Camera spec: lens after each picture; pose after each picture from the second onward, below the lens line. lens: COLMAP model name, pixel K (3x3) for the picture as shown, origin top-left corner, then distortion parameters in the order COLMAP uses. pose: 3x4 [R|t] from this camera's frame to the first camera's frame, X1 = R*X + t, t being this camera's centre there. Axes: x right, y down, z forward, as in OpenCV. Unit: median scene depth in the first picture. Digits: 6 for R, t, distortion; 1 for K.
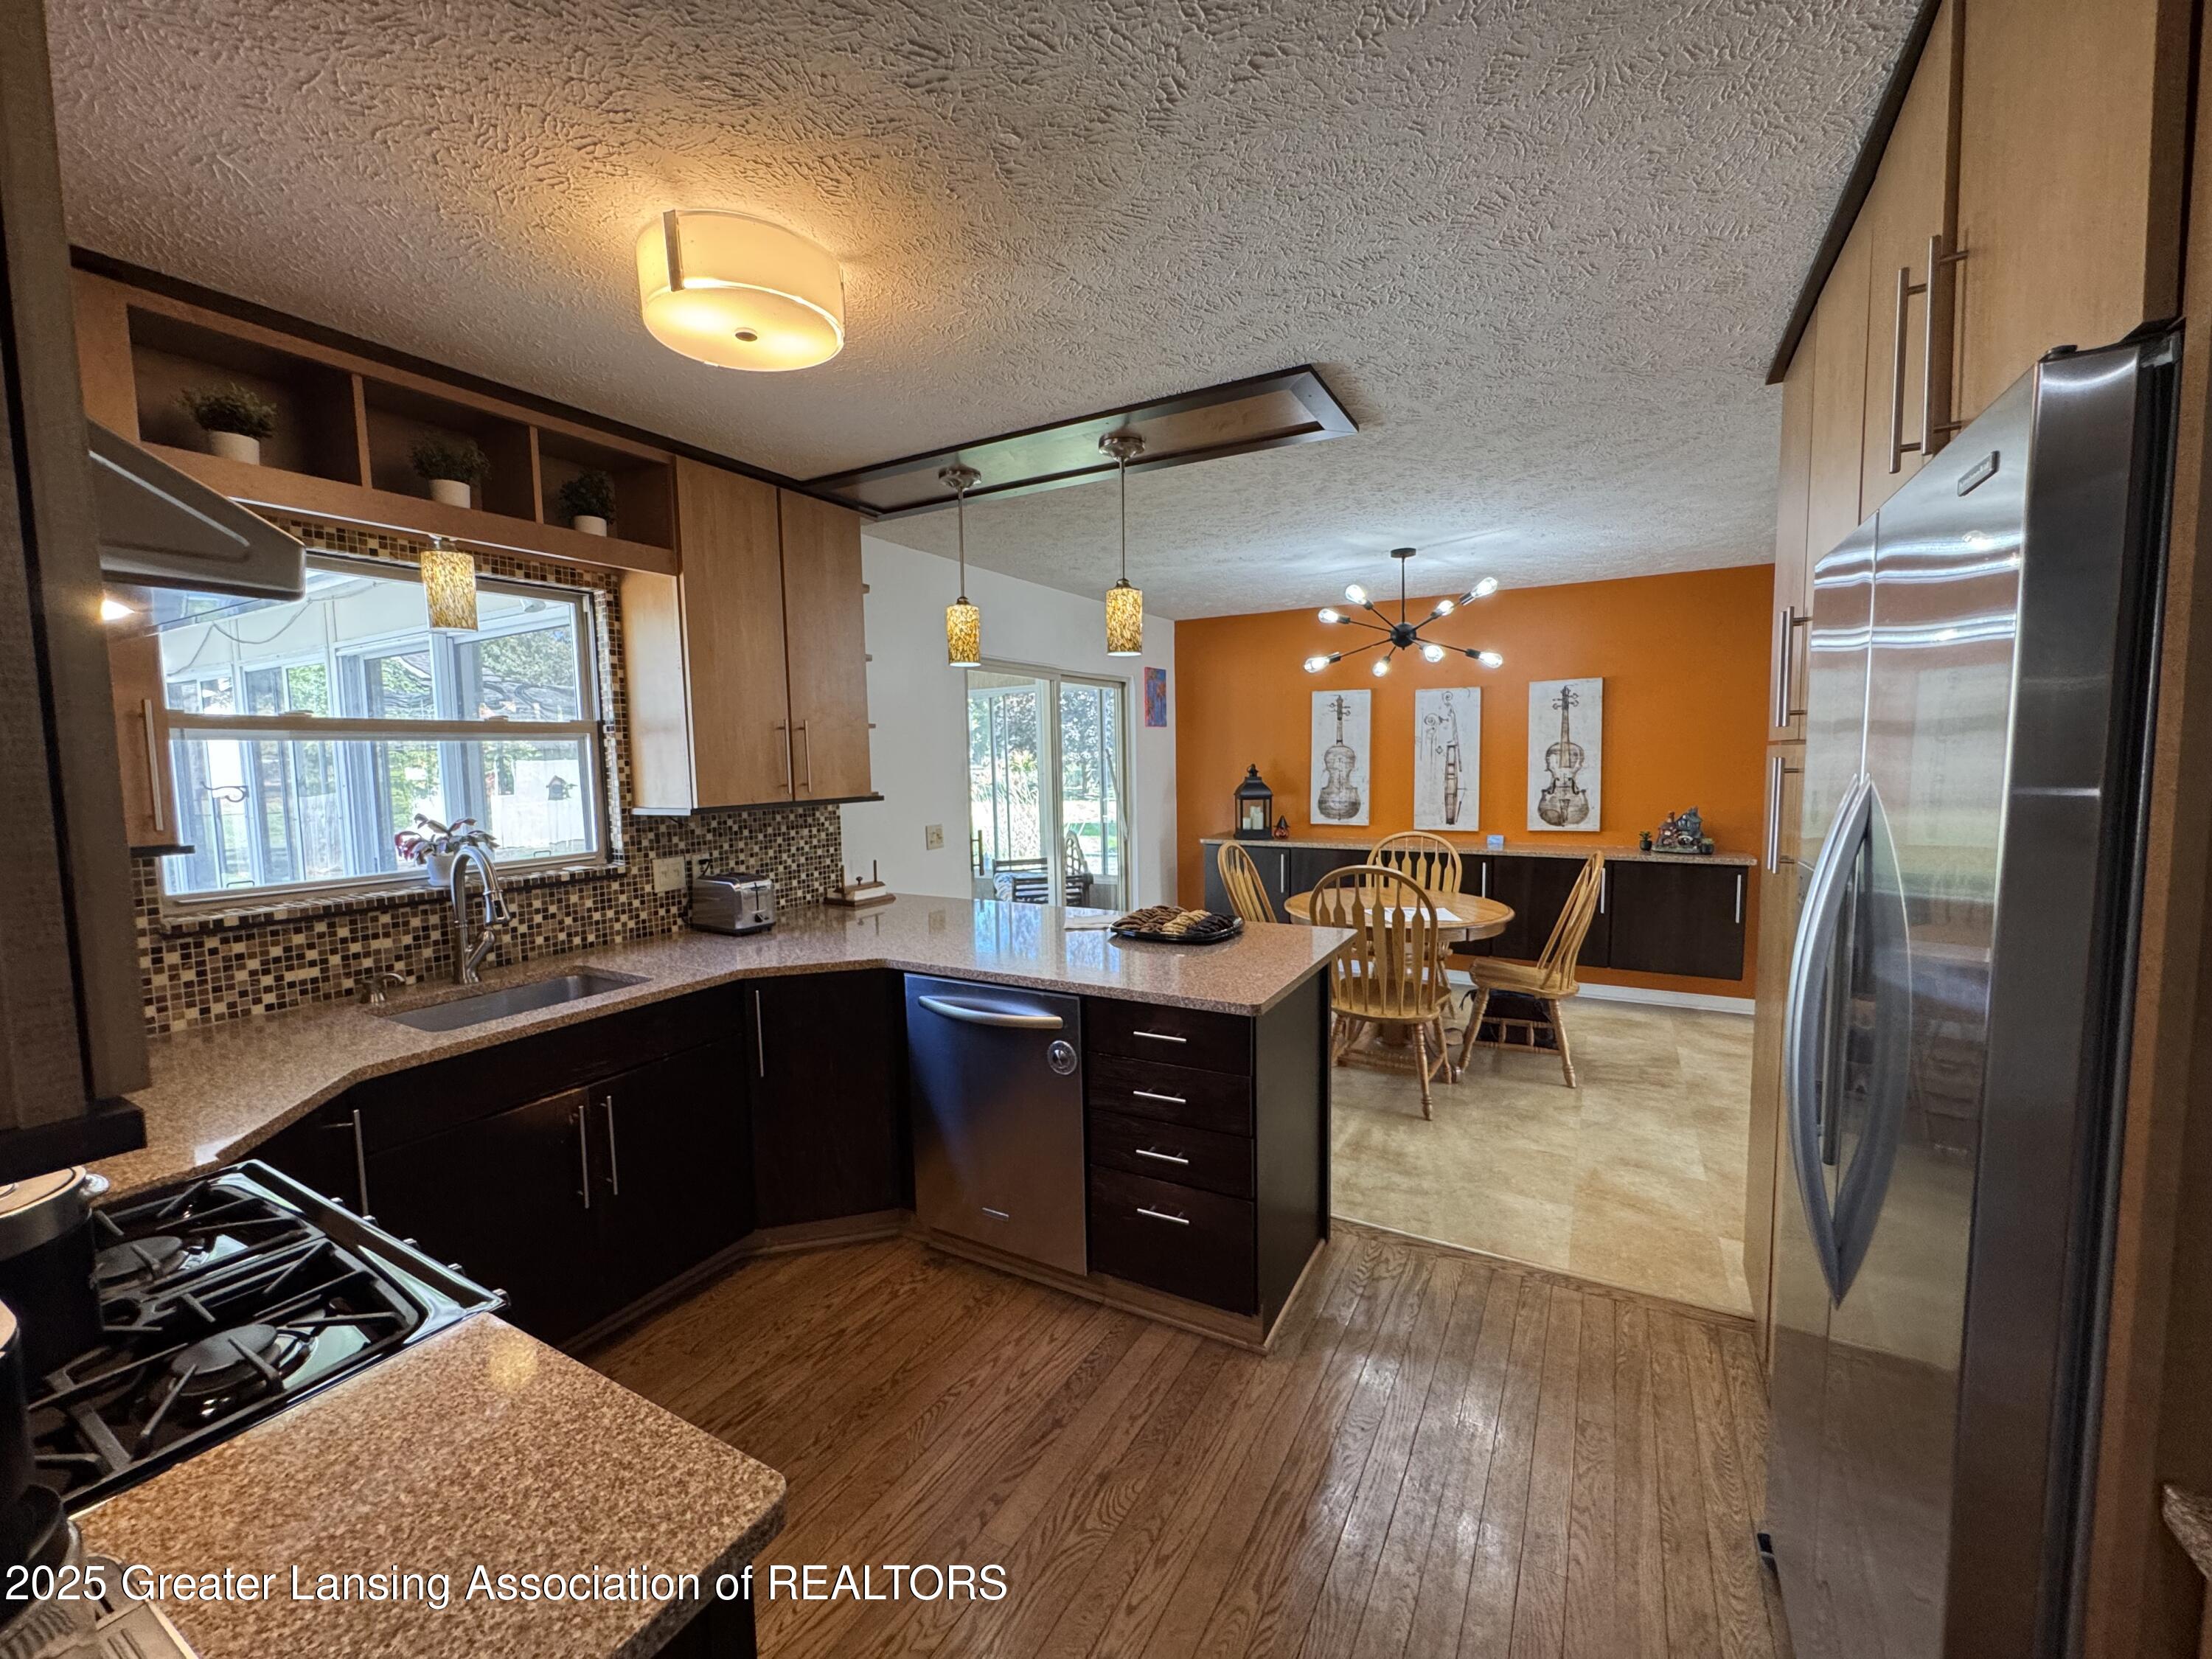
lens RADIAL K [[883.1, 0, 1091.4], [0, 883.1, 828.6], [0, 0, 1]] dist [0.000842, -0.000309]
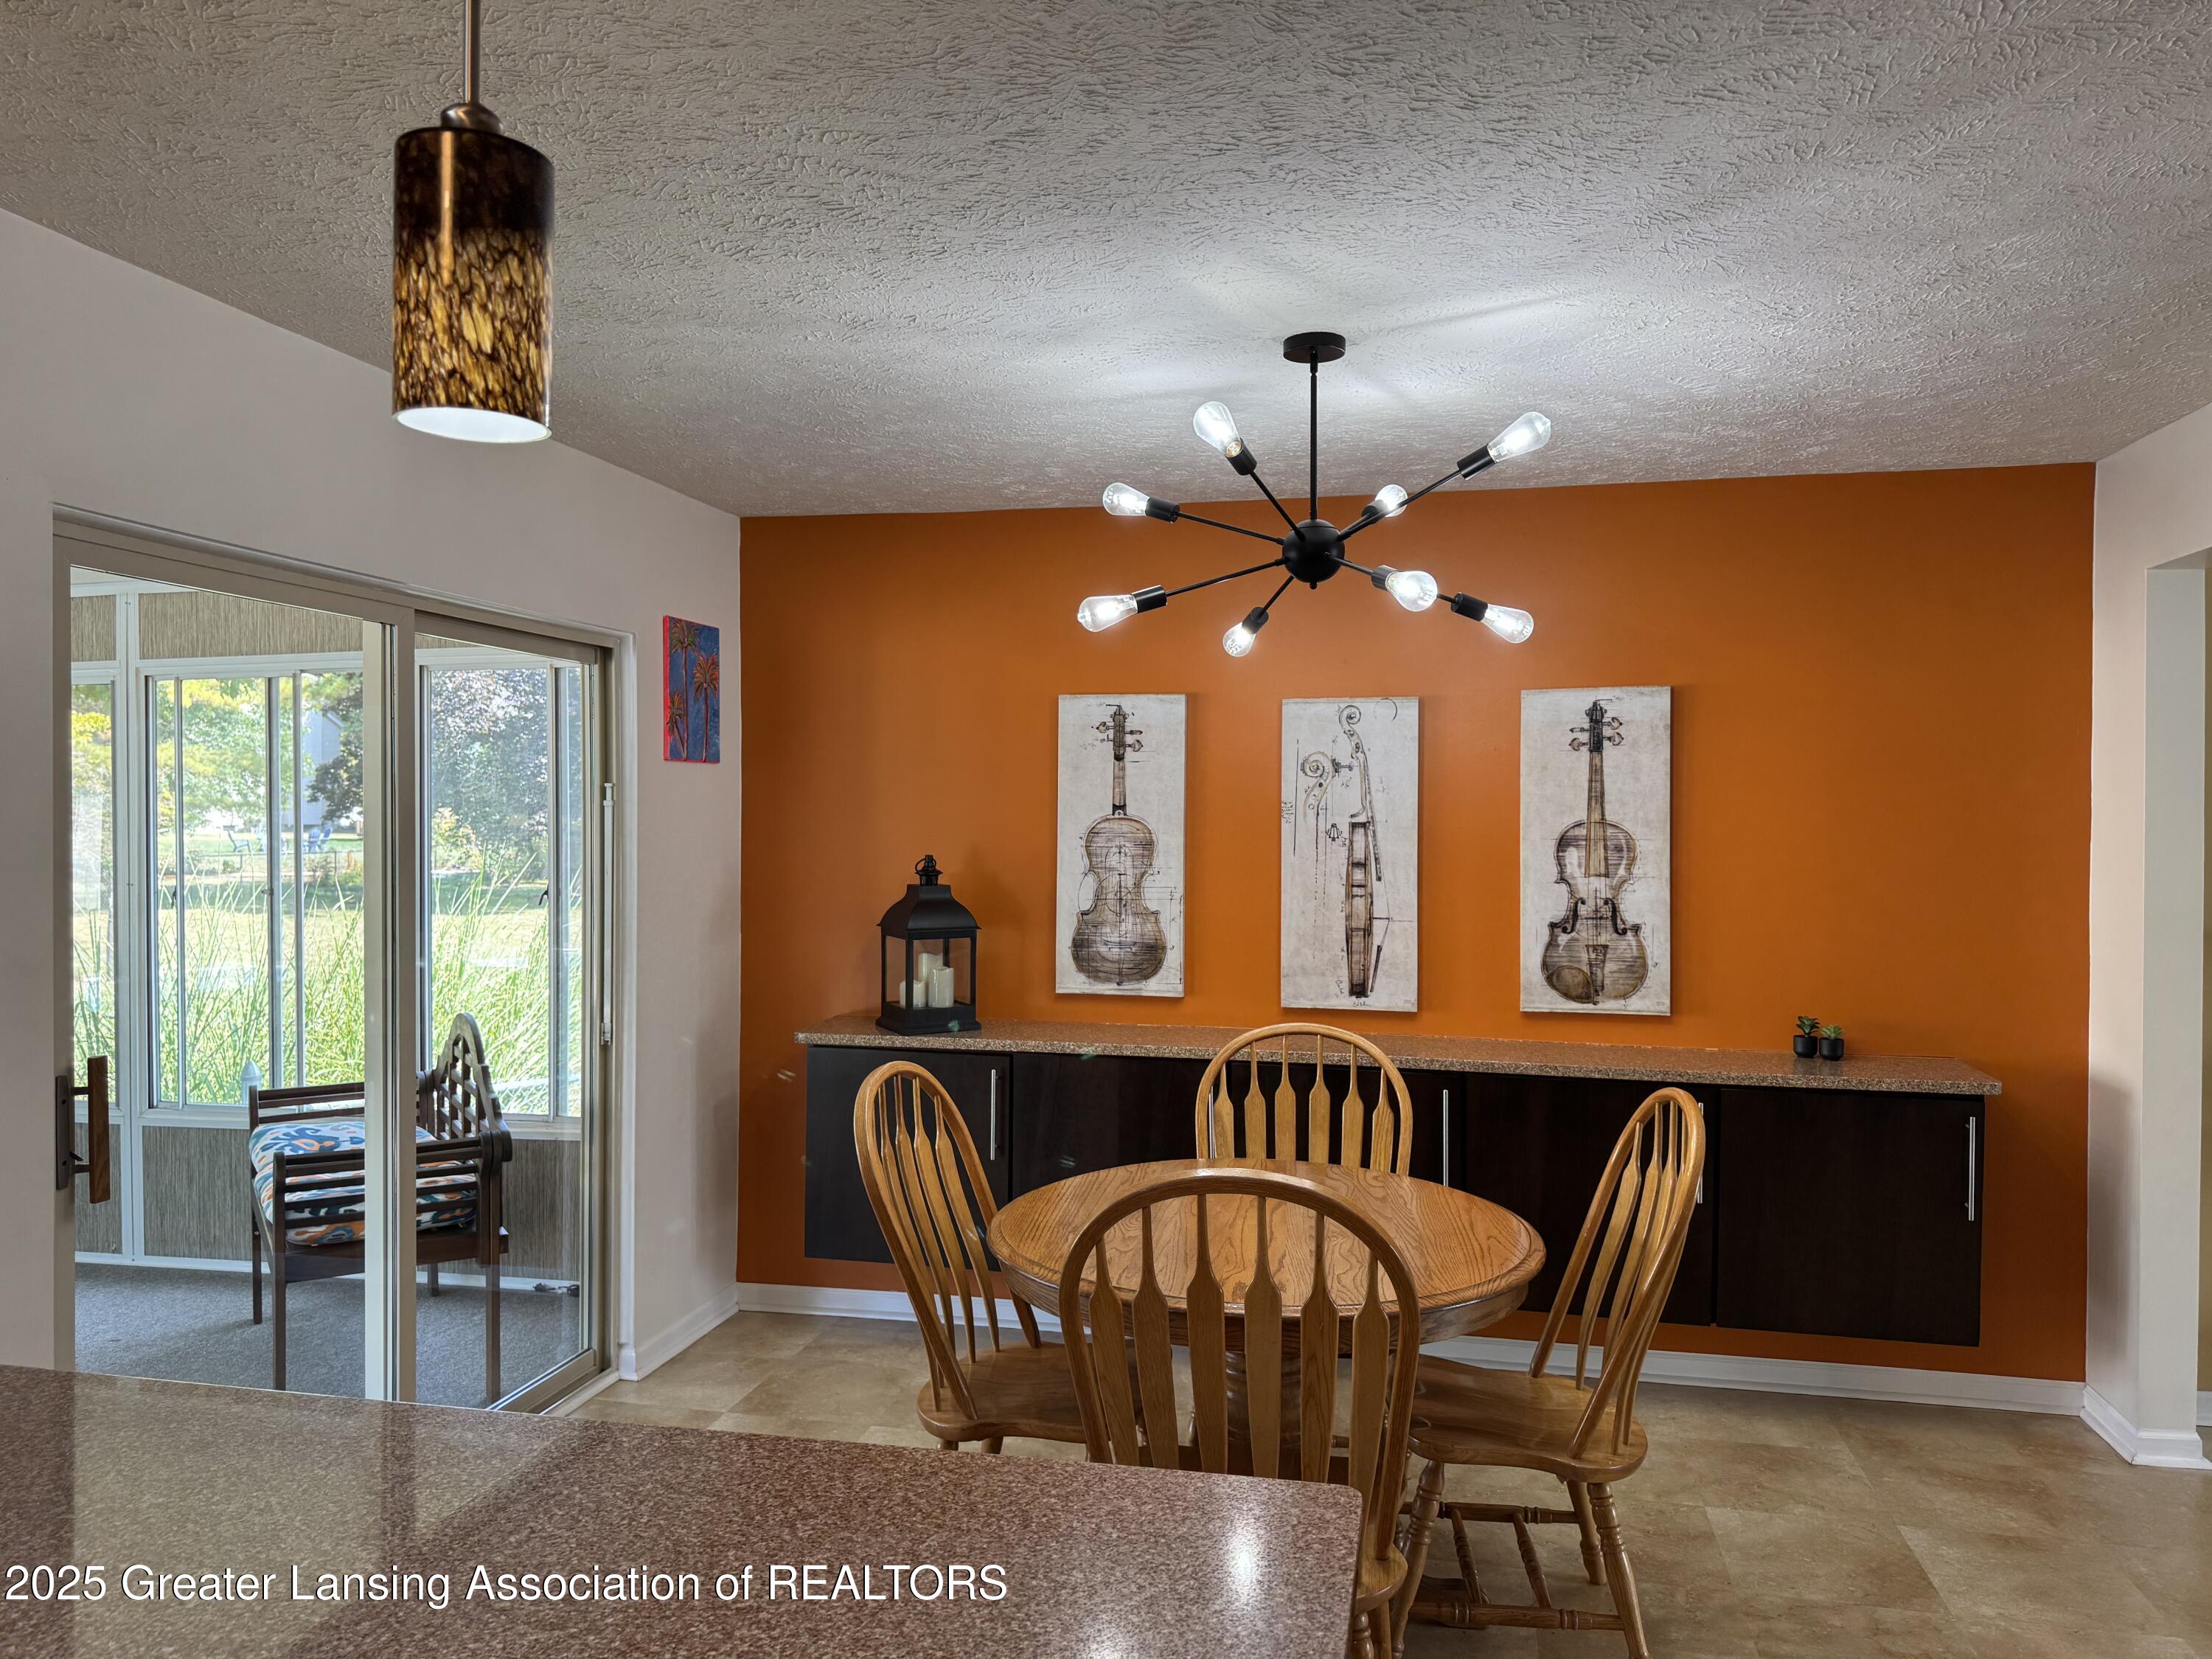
lens RADIAL K [[1554.1, 0, 1125.0], [0, 1554.1, 836.6], [0, 0, 1]] dist [0.041103, -0.037137]
pose [[0.946869, 0.018077, 0.321110, 0.039289], [0.005651, 0.997330, -0.072808, -0.032192], [-0.321569, 0.070754, 0.944239, 0.309176]]
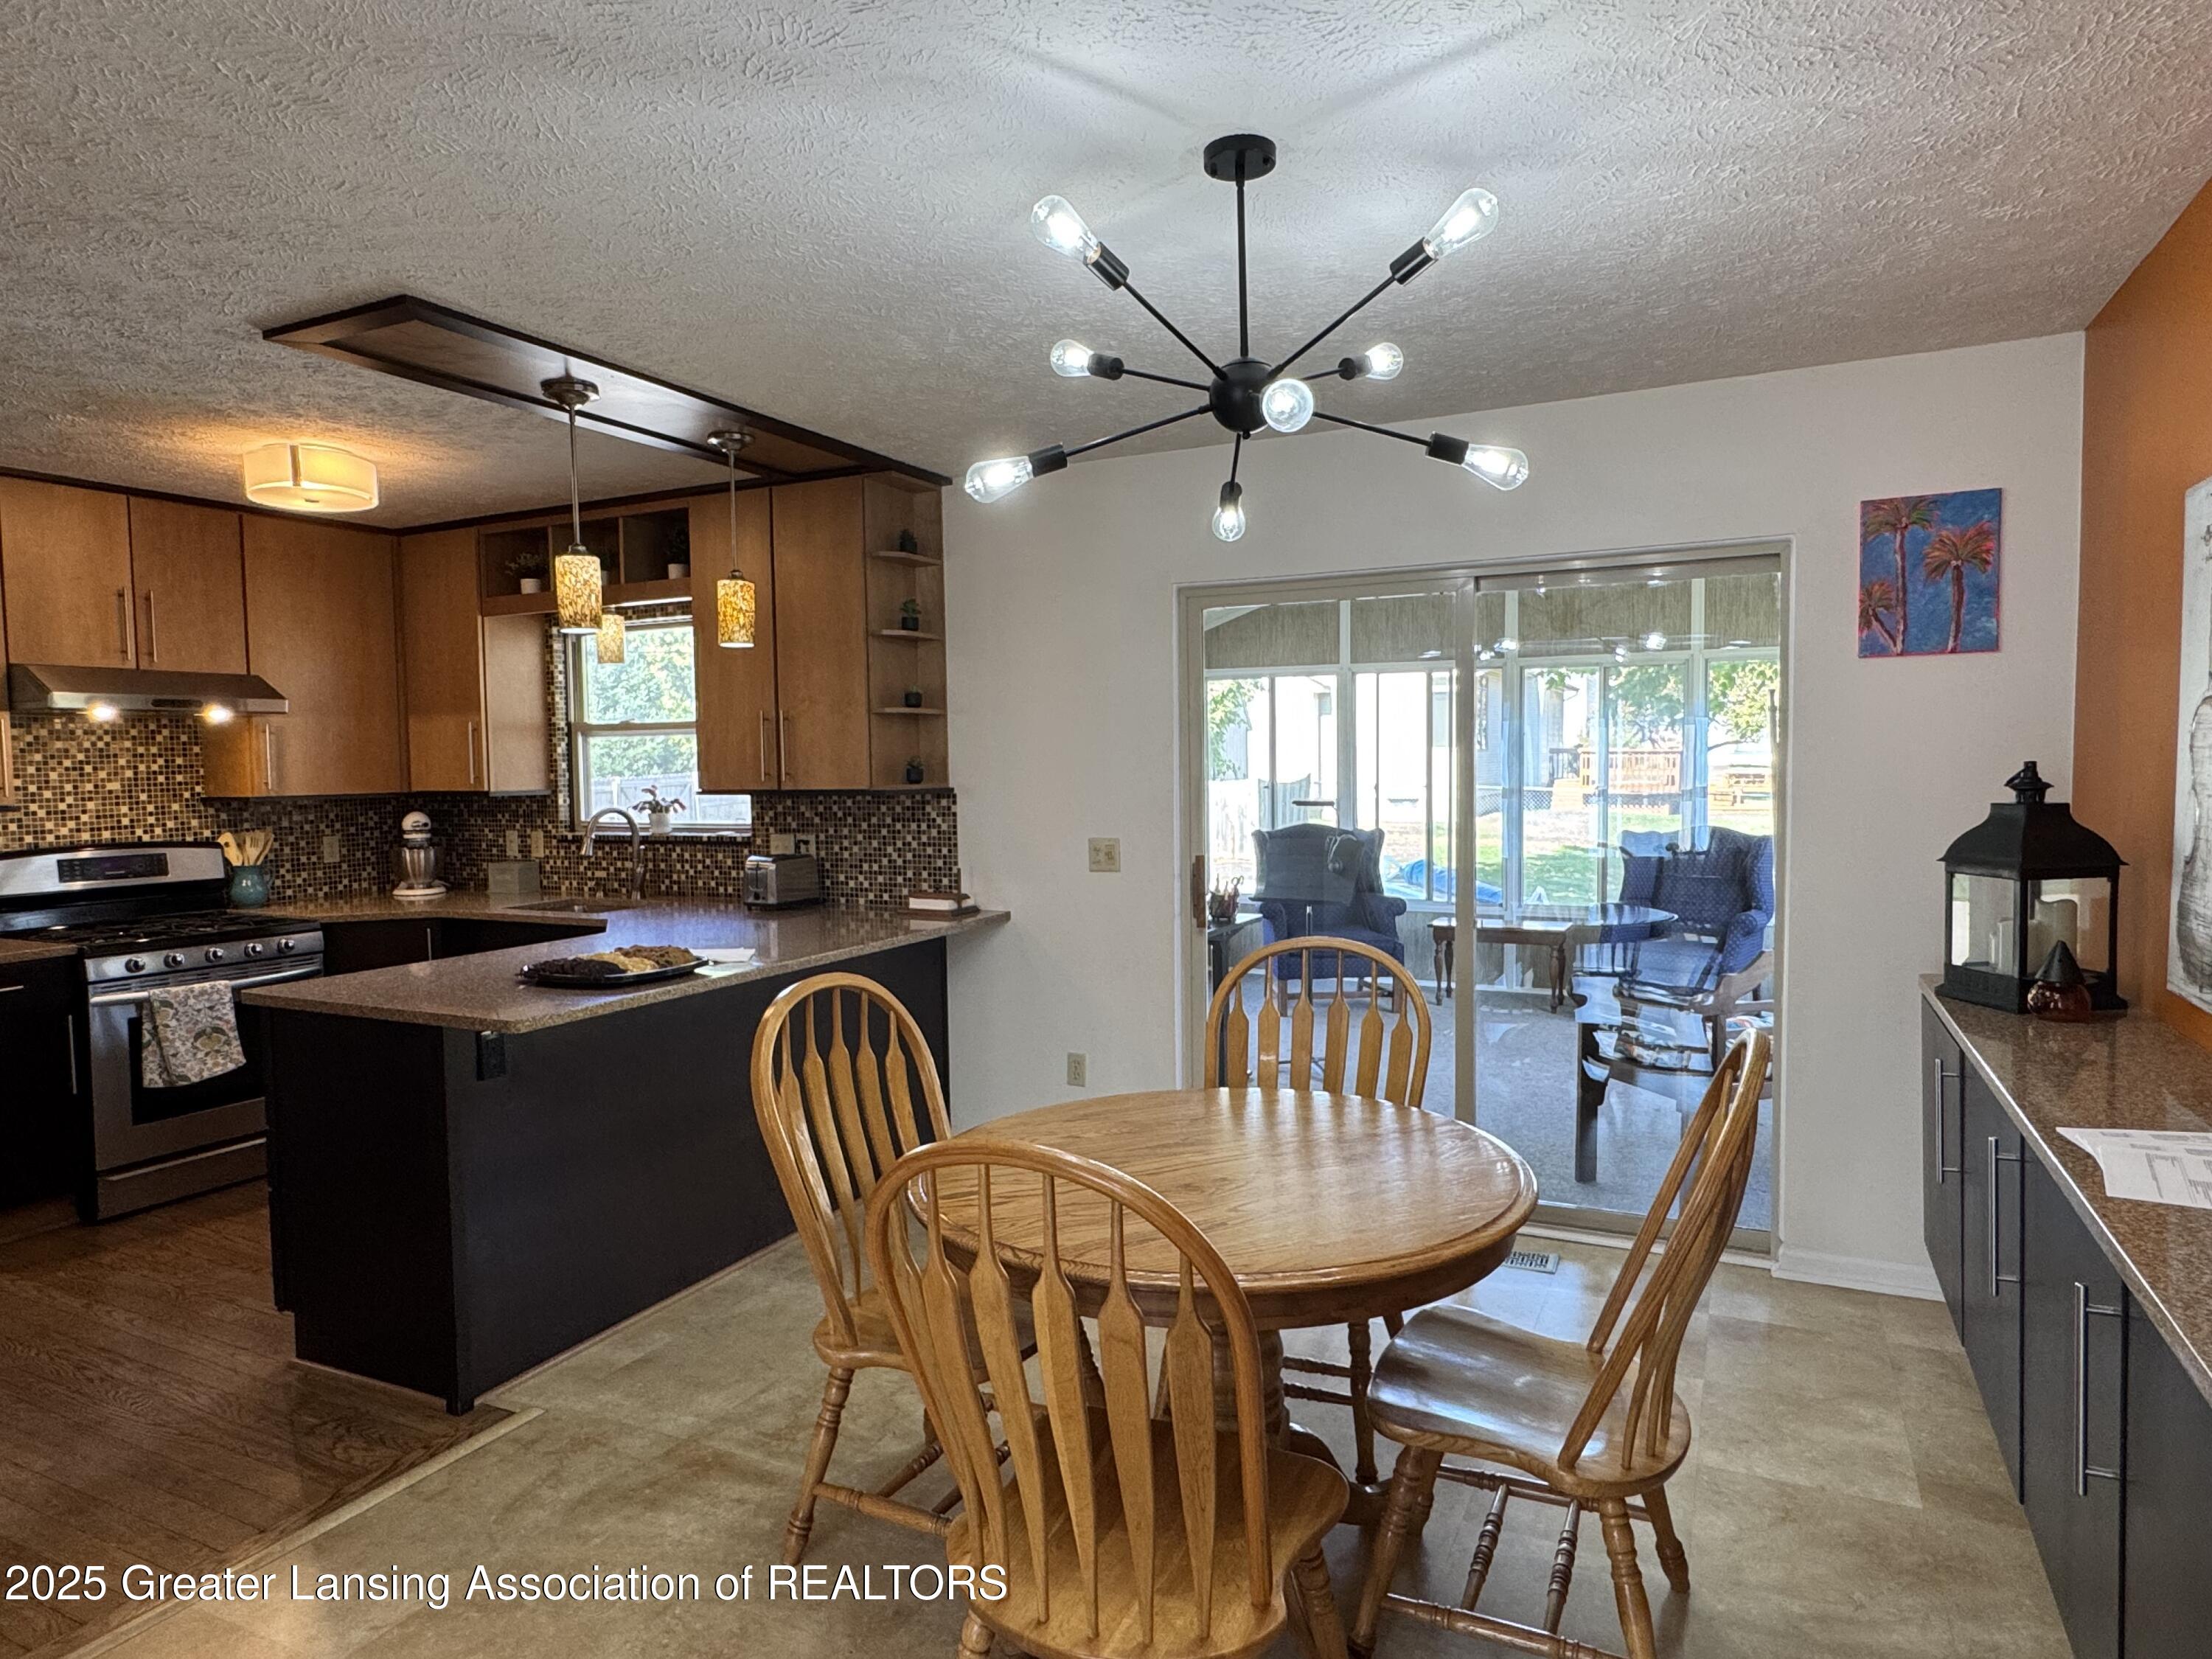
lens RADIAL K [[1303.3, 0, 1101.4], [0, 1303.3, 823.2], [0, 0, 1]] dist [0.000404, 0.002726]
pose [[0.069663, 0.069169, -0.995170, 0.746878], [-0.067119, 0.995658, 0.064505, -0.071910], [0.995310, 0.062301, 0.074003, 0.788422]]
